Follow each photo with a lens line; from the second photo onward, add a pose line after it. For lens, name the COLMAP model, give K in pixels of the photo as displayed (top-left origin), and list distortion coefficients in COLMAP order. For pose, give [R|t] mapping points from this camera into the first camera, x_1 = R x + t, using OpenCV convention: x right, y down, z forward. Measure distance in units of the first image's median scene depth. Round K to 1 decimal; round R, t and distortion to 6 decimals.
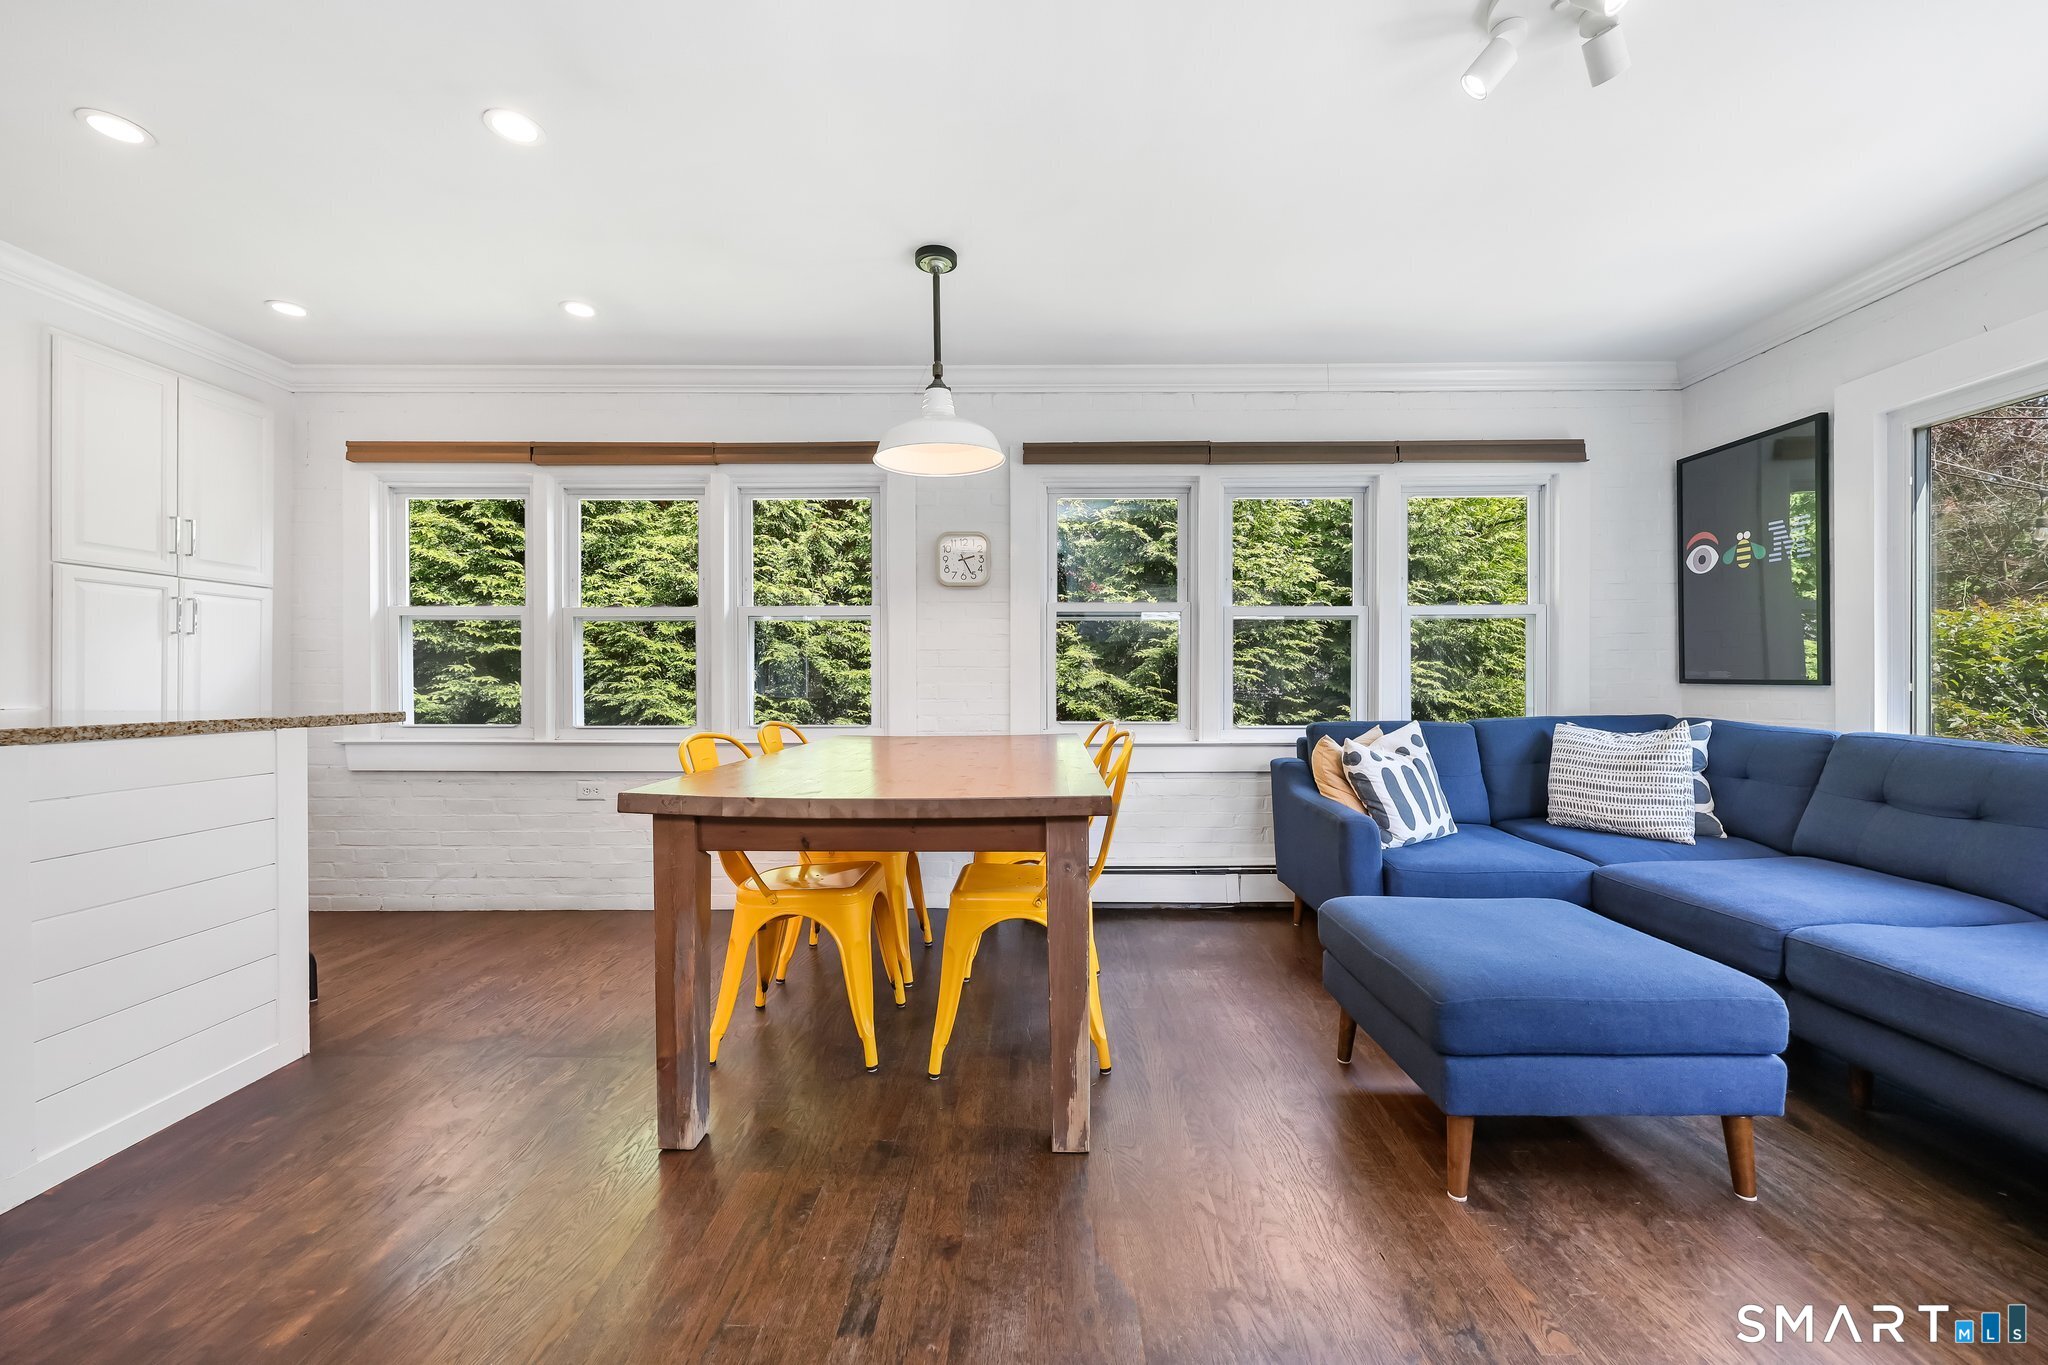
lens RADIAL K [[821.7, 0, 1032.9], [0, 821.7, 677.4], [0, 0, 1]] dist [0.002485, 0.000232]
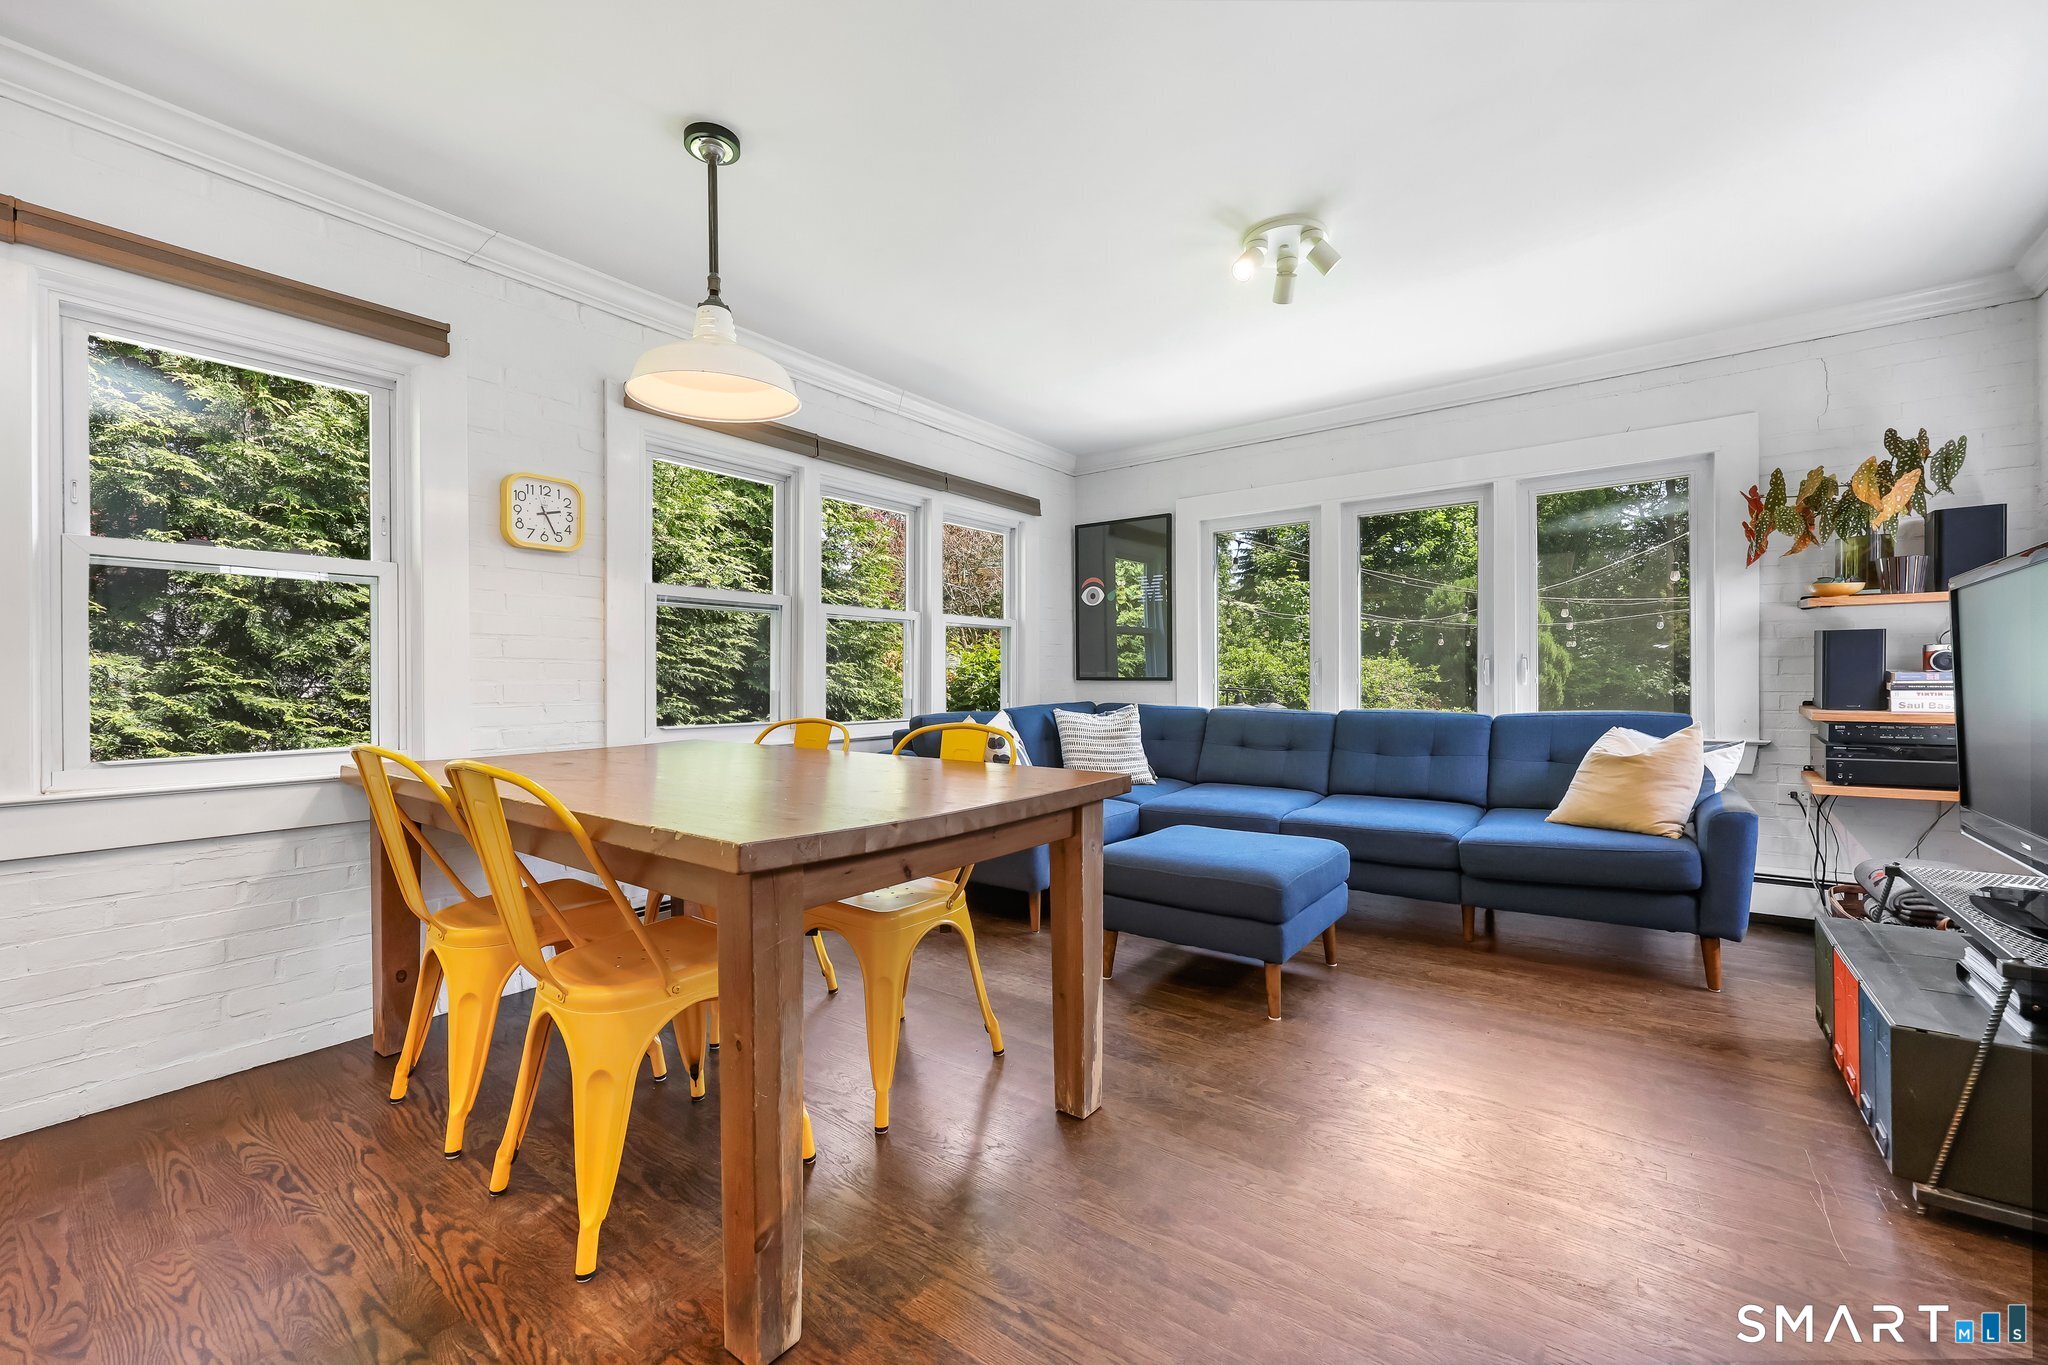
lens RADIAL K [[821.7, 0, 1032.9], [0, 821.7, 677.4], [0, 0, 1]] dist [0.002485, 0.000232]
pose [[0.593374, 0.001124, 0.804926, -0.450895], [0.001193, 0.999997, -0.002276, 0.006110], [-0.804926, 0.002311, 0.593370, 0.222202]]
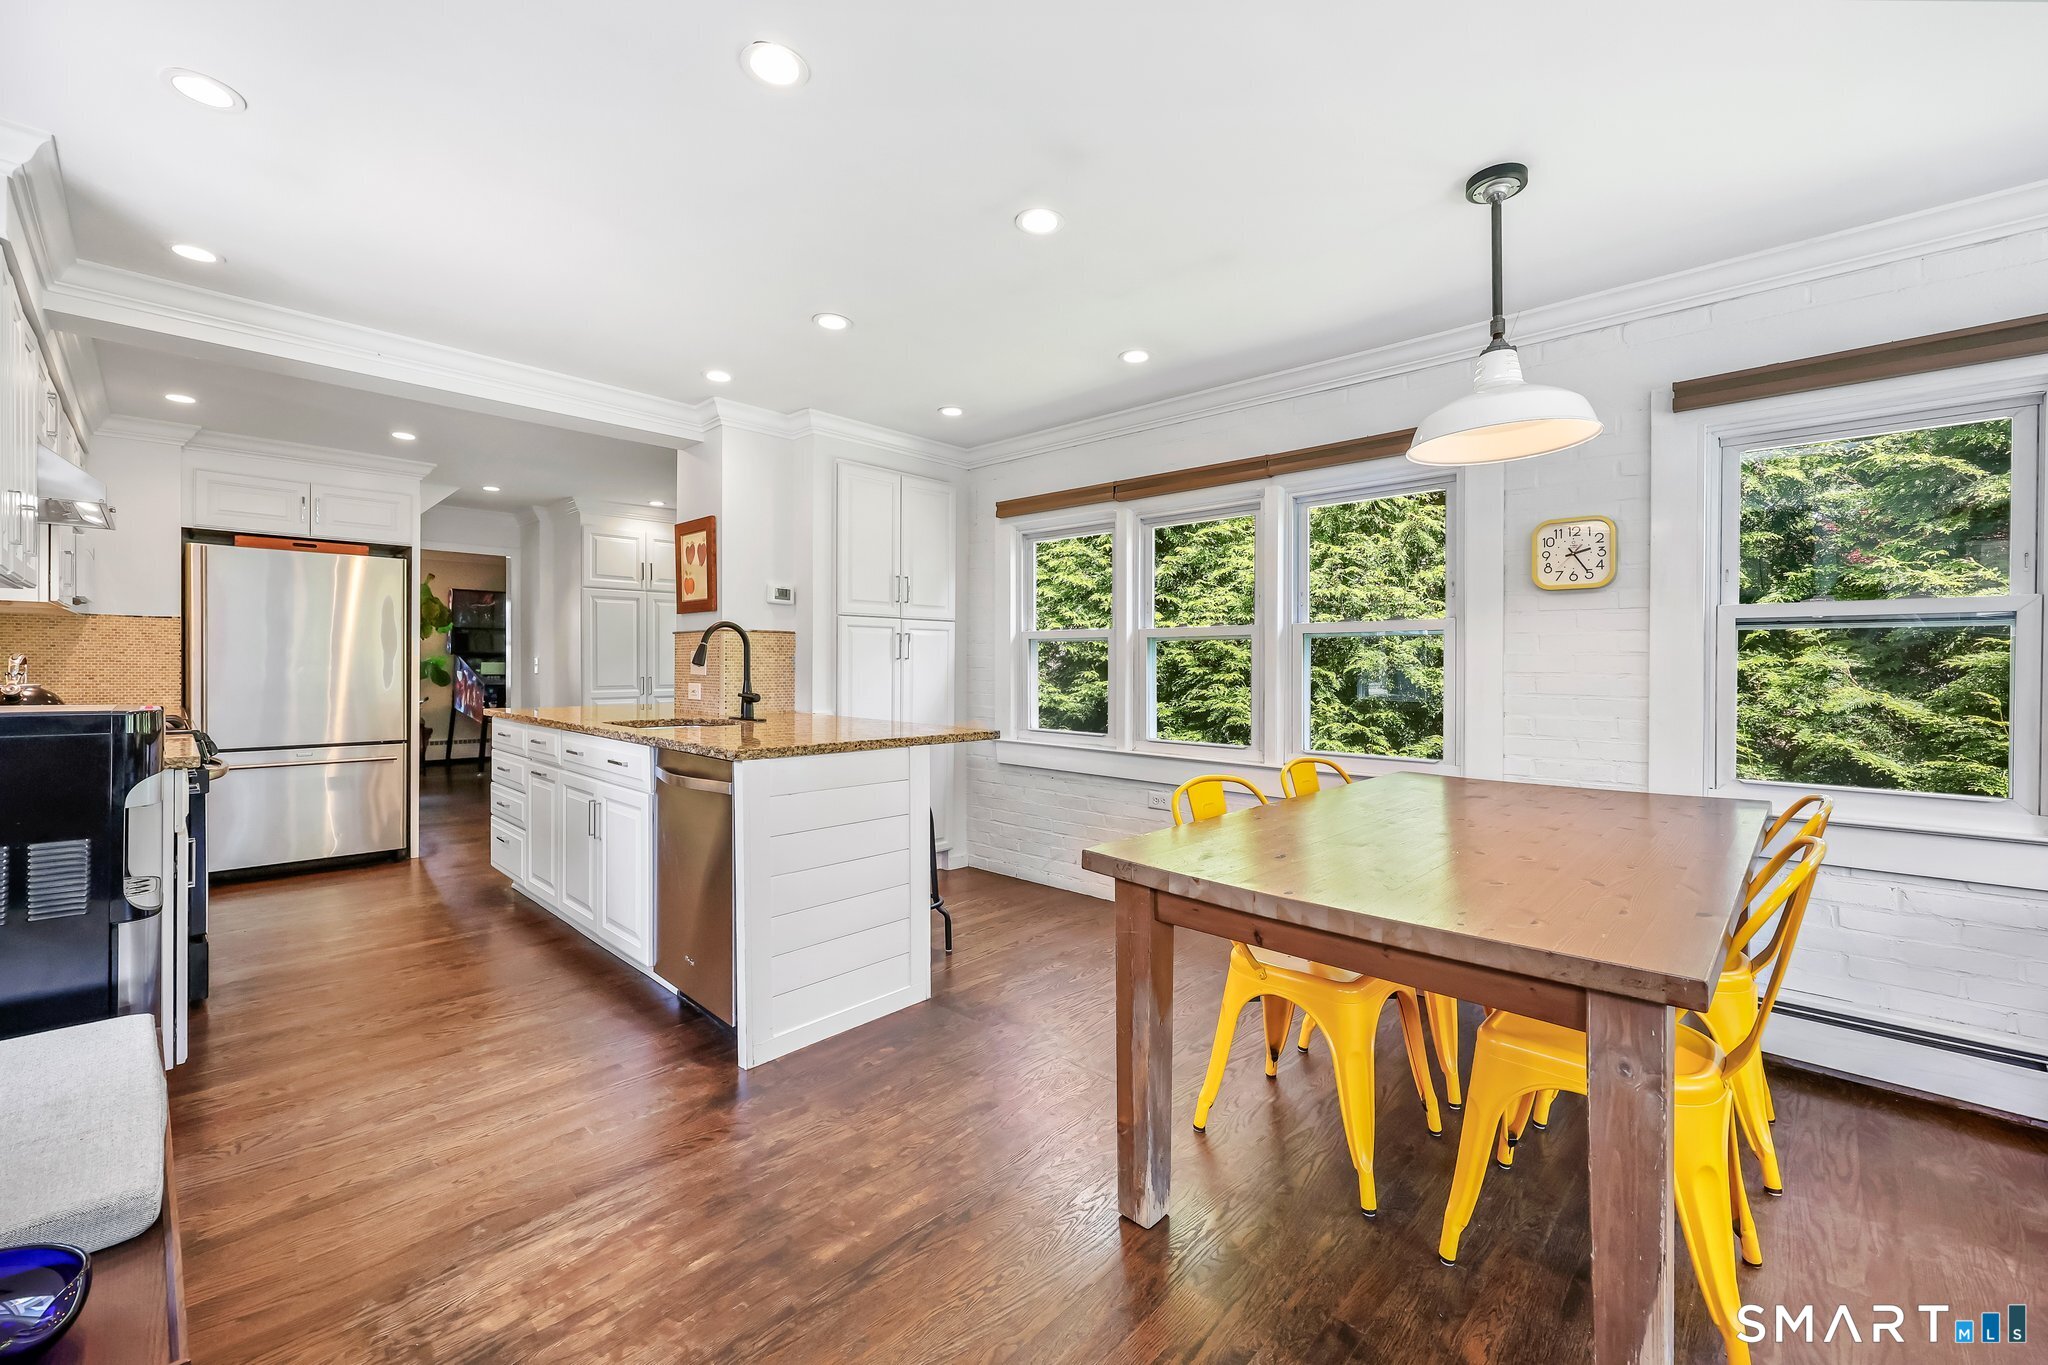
lens RADIAL K [[830.3, 0, 1028.5], [0, 830.3, 665.2], [0, 0, 1]] dist [-0.000585, 0.000161]
pose [[0.733794, 0.007159, -0.679335, 0.073120], [-0.003207, 0.999970, 0.007073, -0.048238], [0.679365, -0.003011, 0.733795, 0.102120]]
